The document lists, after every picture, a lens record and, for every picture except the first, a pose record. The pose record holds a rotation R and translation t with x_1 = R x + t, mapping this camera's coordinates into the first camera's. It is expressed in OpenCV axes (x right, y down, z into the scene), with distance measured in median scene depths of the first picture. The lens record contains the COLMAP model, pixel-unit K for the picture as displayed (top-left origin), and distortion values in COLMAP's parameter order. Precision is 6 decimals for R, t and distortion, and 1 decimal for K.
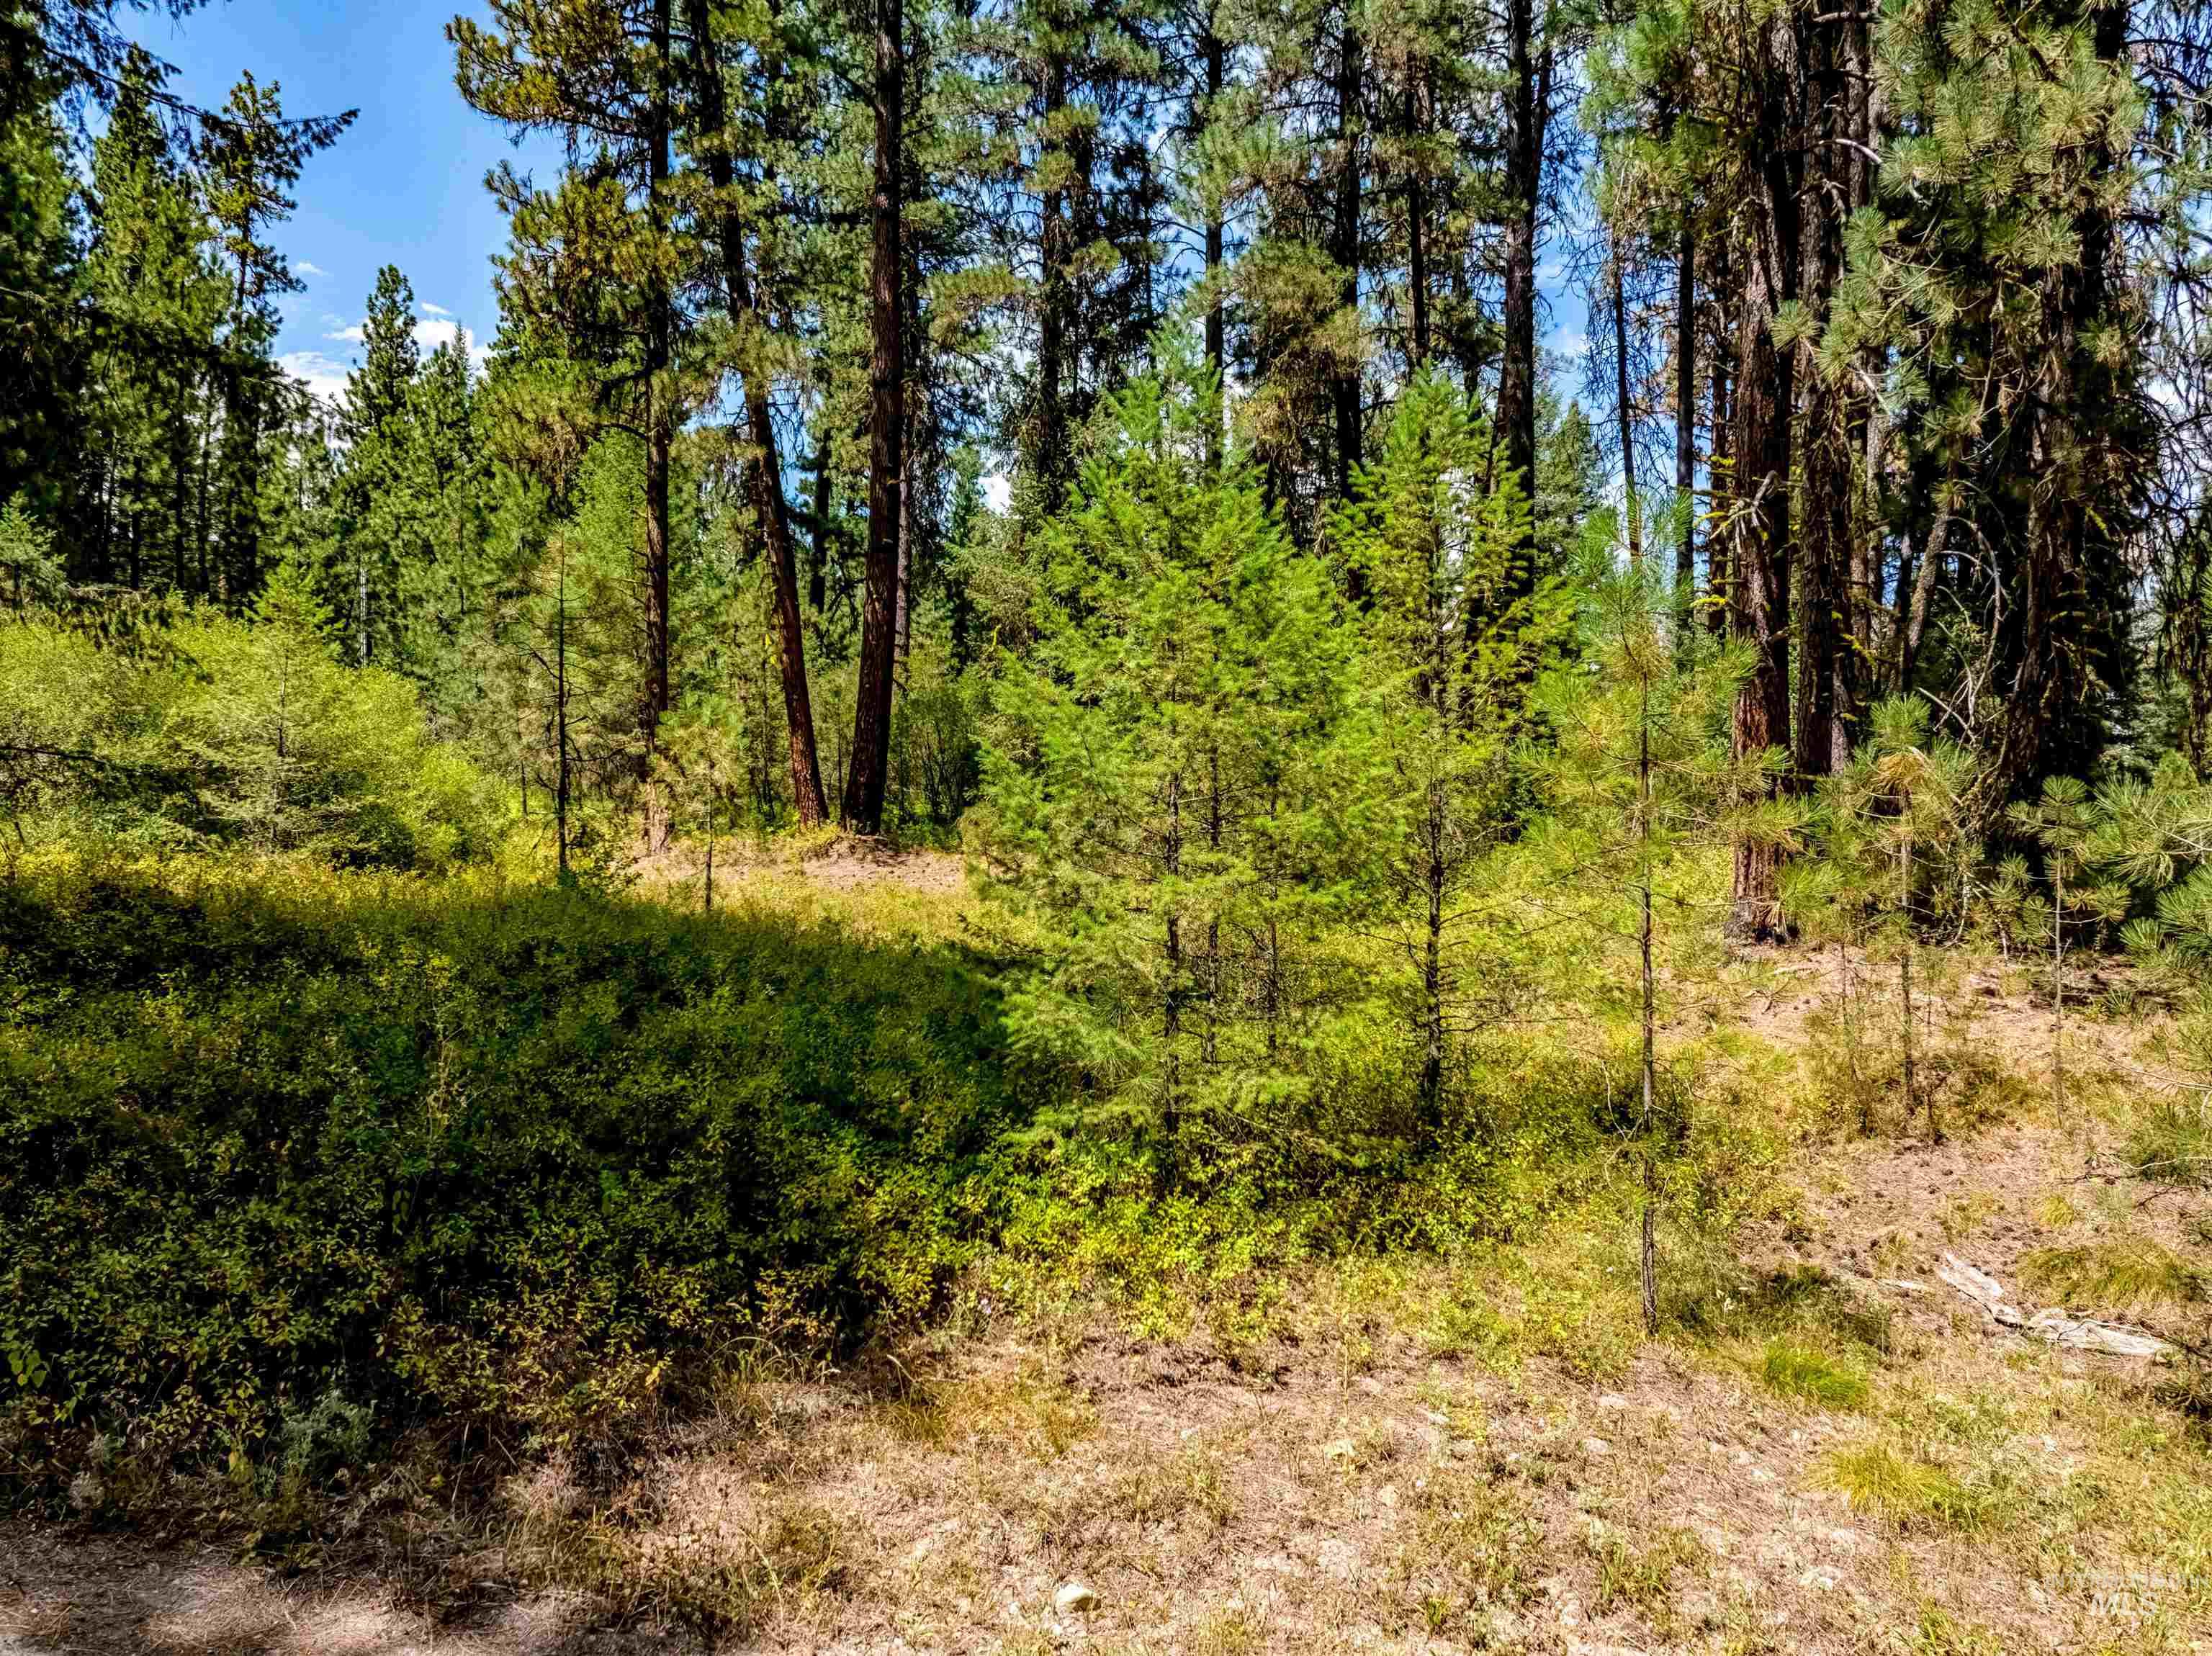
lens RADIAL K [[1554.9, 0, 1097.6], [0, 1554.9, 819.7], [0, 0, 1]] dist [-0.035136, 0.009894]
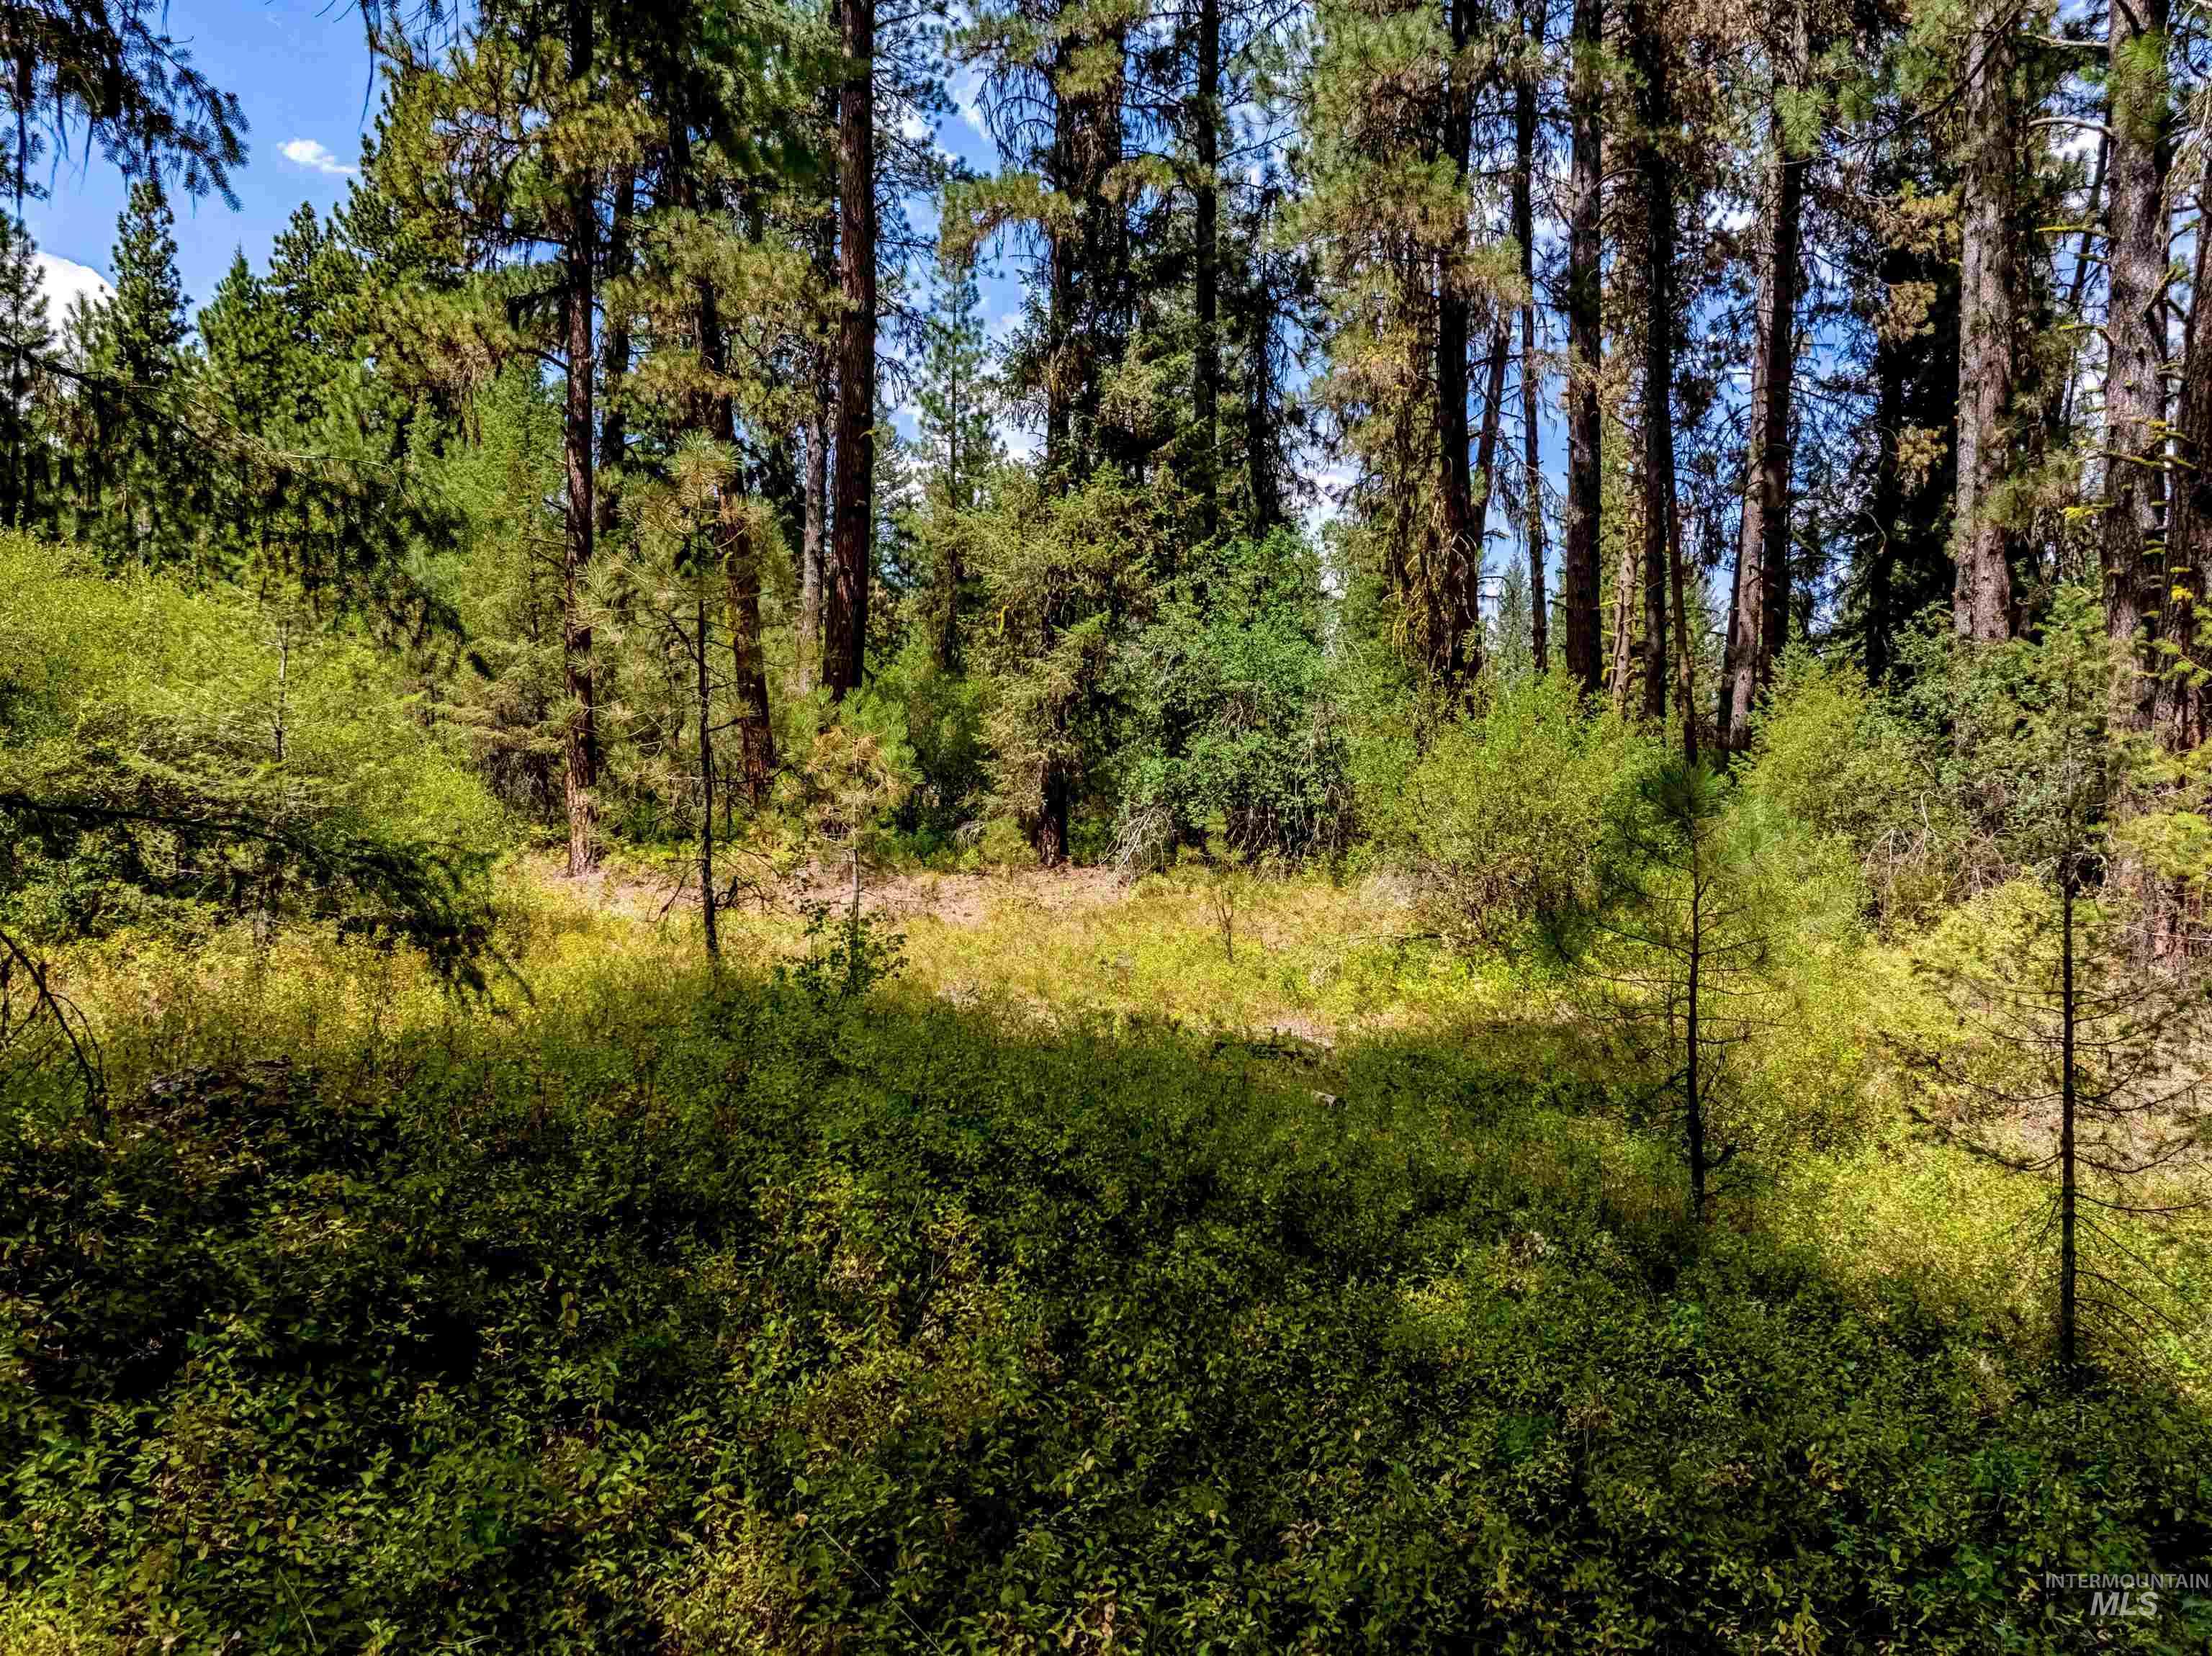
lens RADIAL K [[1554.9, 0, 1099.5], [0, 1554.9, 824.1], [0, 0, 1]] dist [-0.035136, 0.009894]
pose [[0.988915, 0.001112, 0.148478, -0.136259], [-0.002696, 0.999942, 0.010471, -0.014025], [-0.148458, -0.010755, 0.988860, 0.145900]]
